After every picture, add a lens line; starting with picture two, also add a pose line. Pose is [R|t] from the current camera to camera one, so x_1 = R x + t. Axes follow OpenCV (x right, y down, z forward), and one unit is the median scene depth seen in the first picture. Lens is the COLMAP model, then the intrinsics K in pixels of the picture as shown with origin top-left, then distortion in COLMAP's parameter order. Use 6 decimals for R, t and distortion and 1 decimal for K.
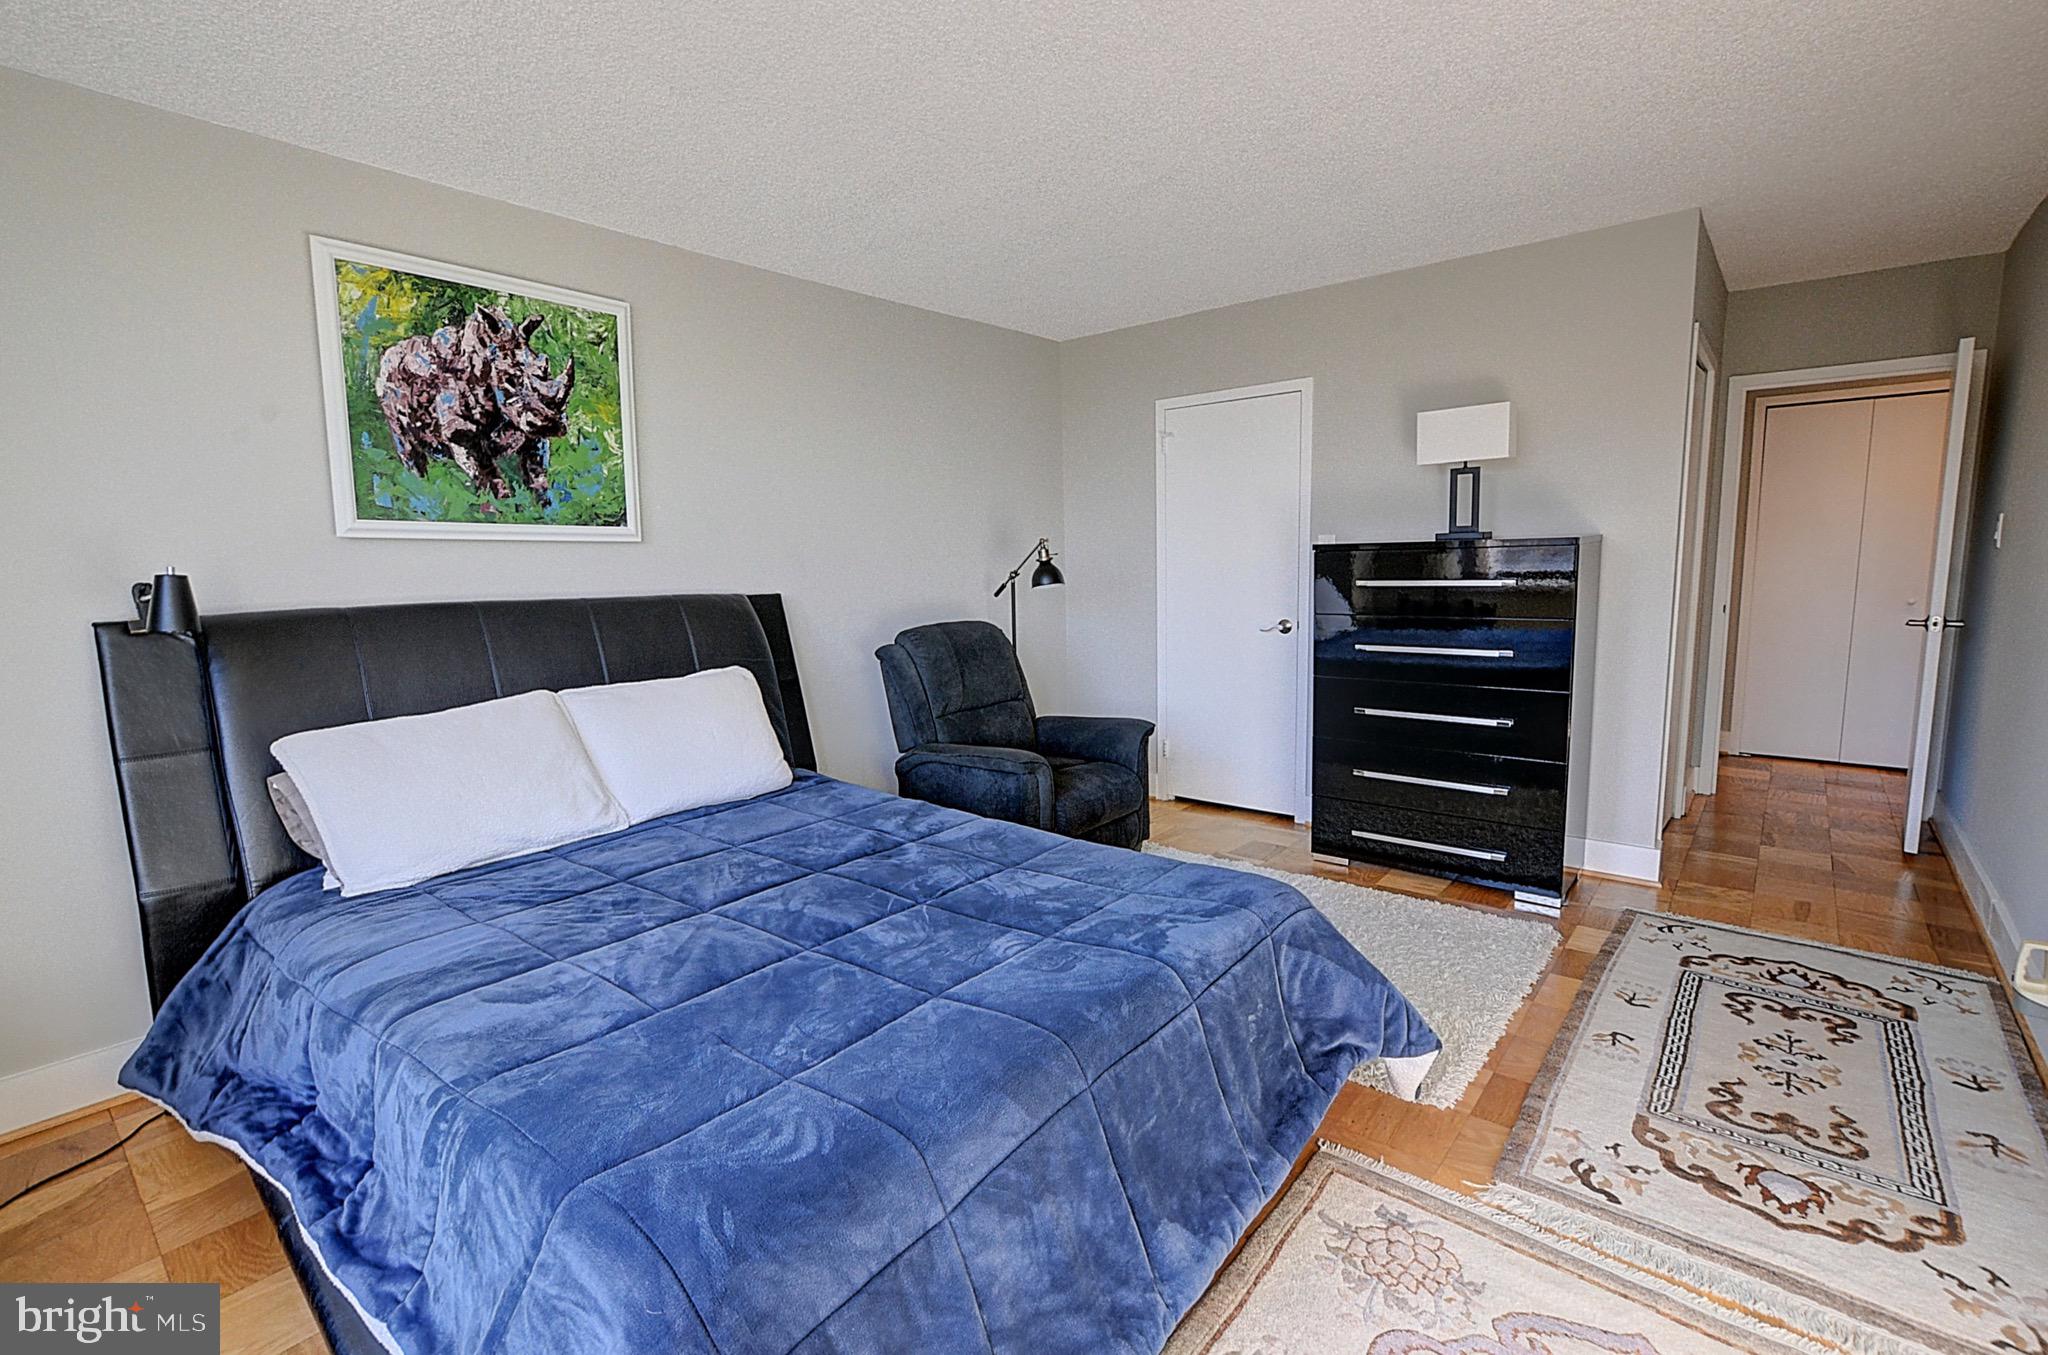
lens RADIAL K [[911.8, 0, 1016.8], [0, 911.8, 668.0], [0, 0, 1]] dist [-0.013879, 0.004934]
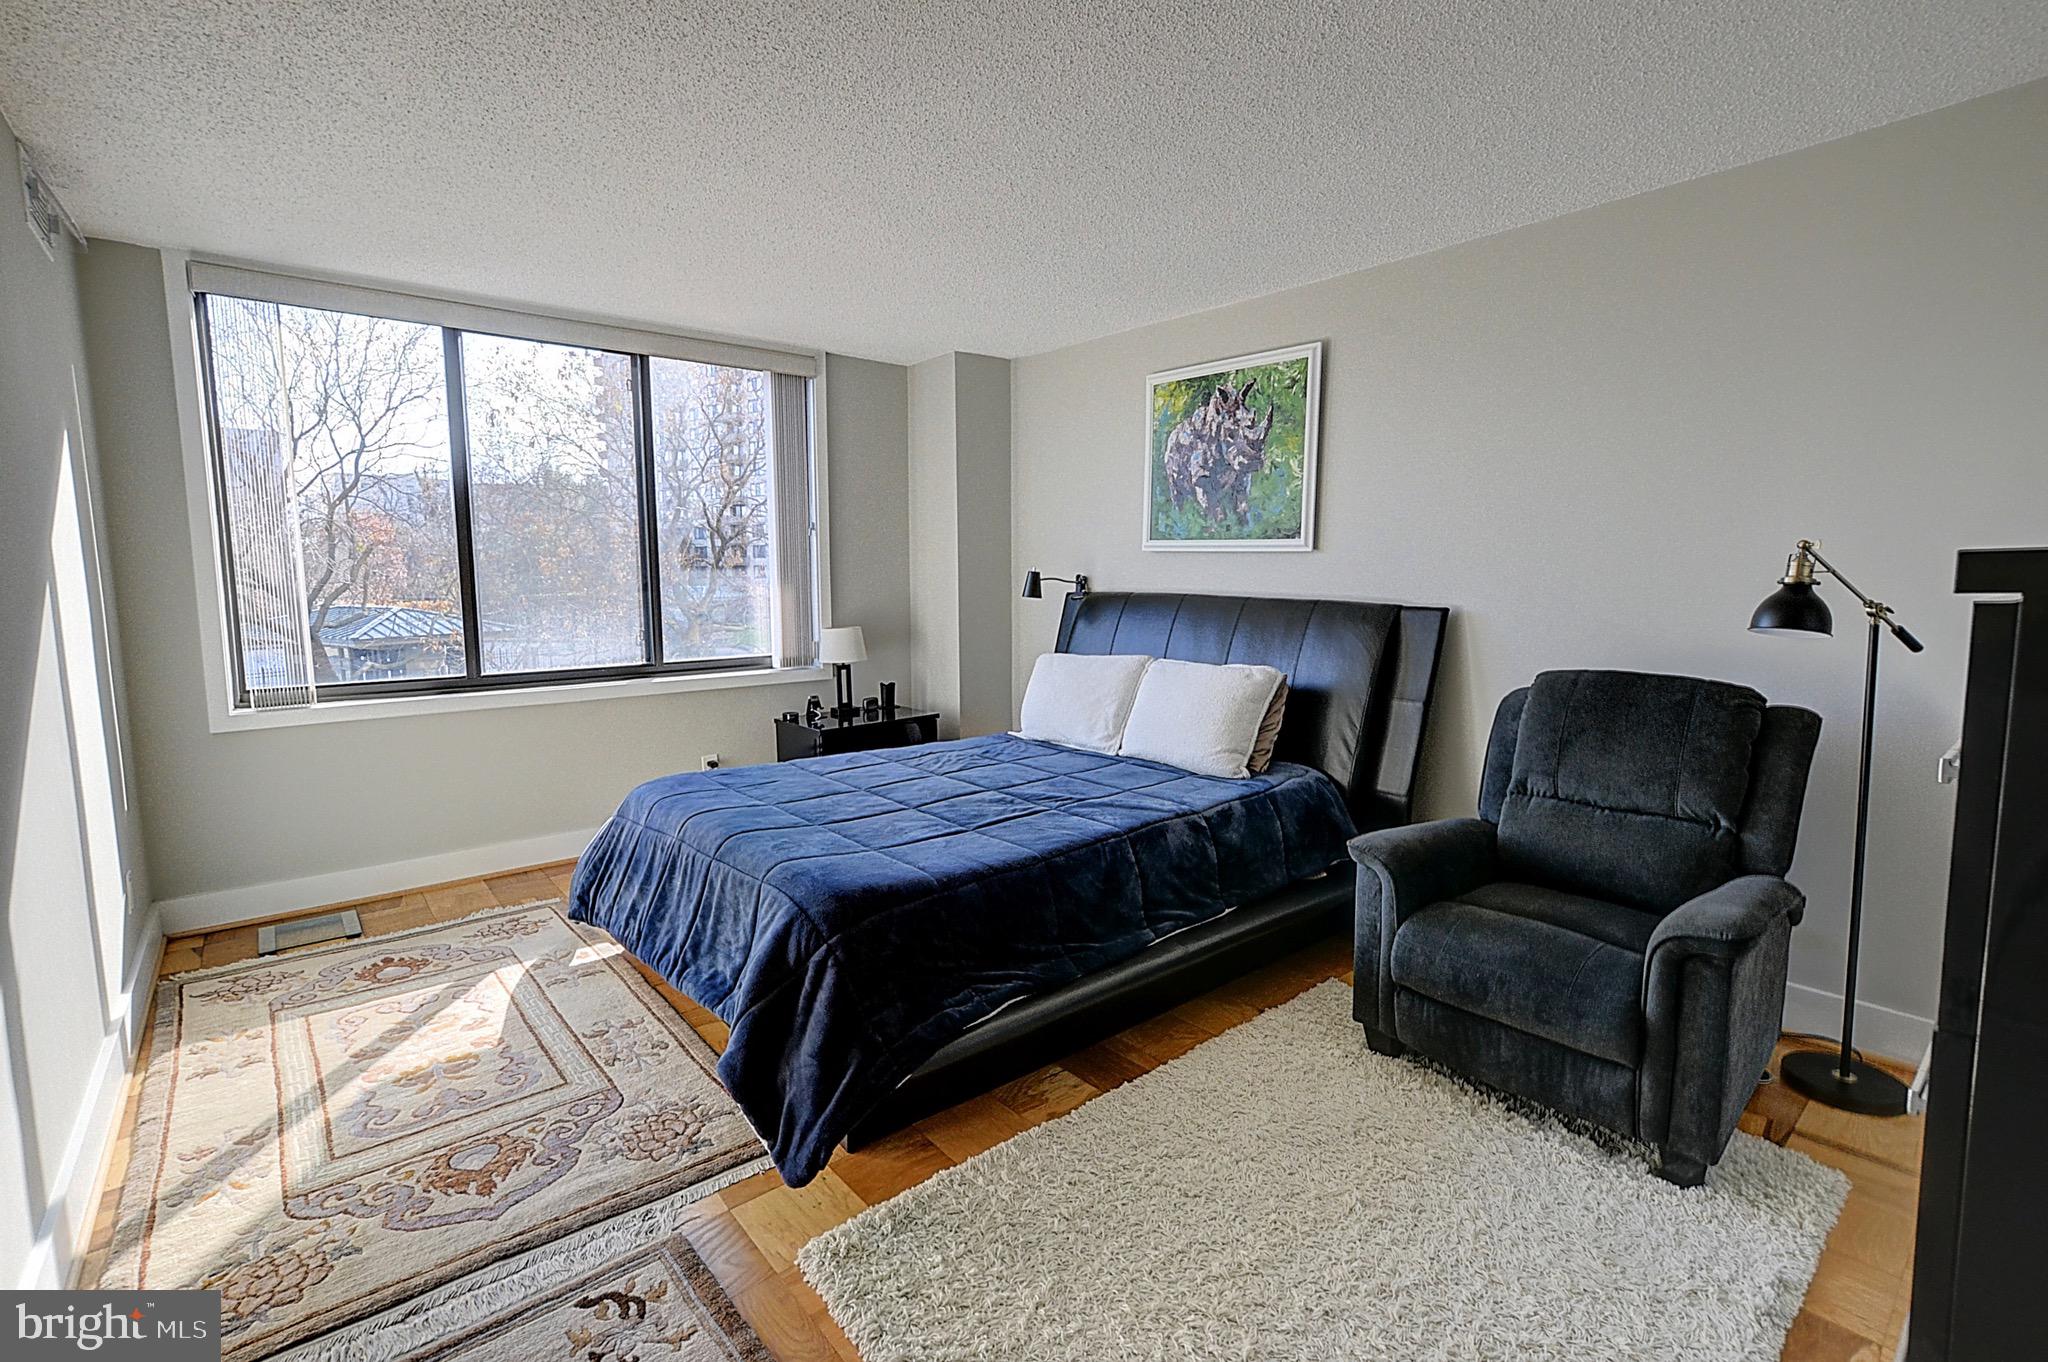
lens RADIAL K [[911.8, 0, 1011.5], [0, 911.8, 676.2], [0, 0, 1]] dist [-0.013879, 0.004934]
pose [[-0.176225, 0.135235, -0.975016, 0.904834], [-0.116049, 0.980756, 0.157006, -0.140150], [0.977485, 0.140818, -0.157140, 0.965589]]
